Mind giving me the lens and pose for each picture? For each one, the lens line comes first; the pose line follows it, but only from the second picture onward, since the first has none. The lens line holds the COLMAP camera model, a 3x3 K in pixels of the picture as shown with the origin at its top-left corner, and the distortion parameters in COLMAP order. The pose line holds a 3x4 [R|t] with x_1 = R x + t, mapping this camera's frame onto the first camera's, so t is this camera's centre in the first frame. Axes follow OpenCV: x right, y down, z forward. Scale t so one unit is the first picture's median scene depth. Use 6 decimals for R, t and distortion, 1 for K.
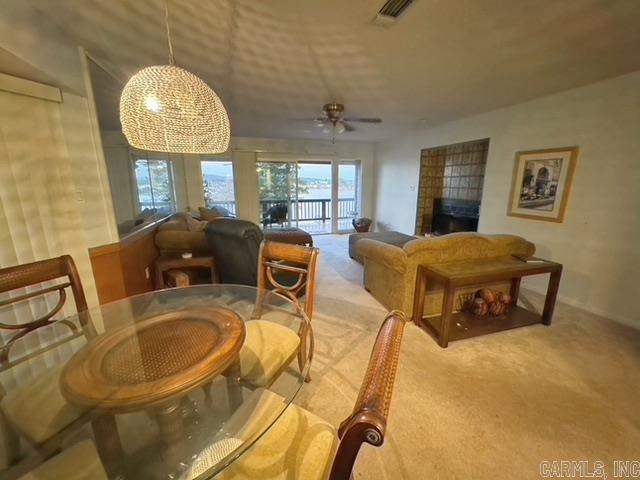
lens RADIAL K [[254.9, 0, 318.4], [0, 254.9, 238.0], [0, 0, 1]] dist [0.002864, -0.000172]
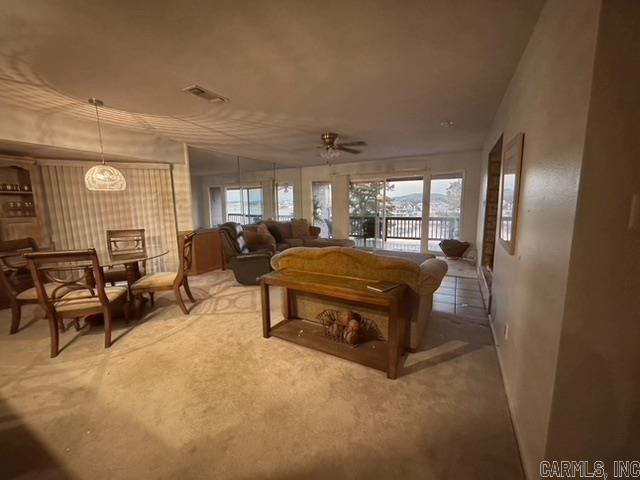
lens RADIAL K [[254.9, 0, 313.2], [0, 254.9, 240.0], [0, 0, 1]] dist [0.002864, -0.000172]
pose [[0.694183, 0.093731, -0.713669, 0.461618], [-0.140695, 0.990029, -0.006827, -0.010175], [0.705914, 0.105149, 0.700449, 0.089907]]
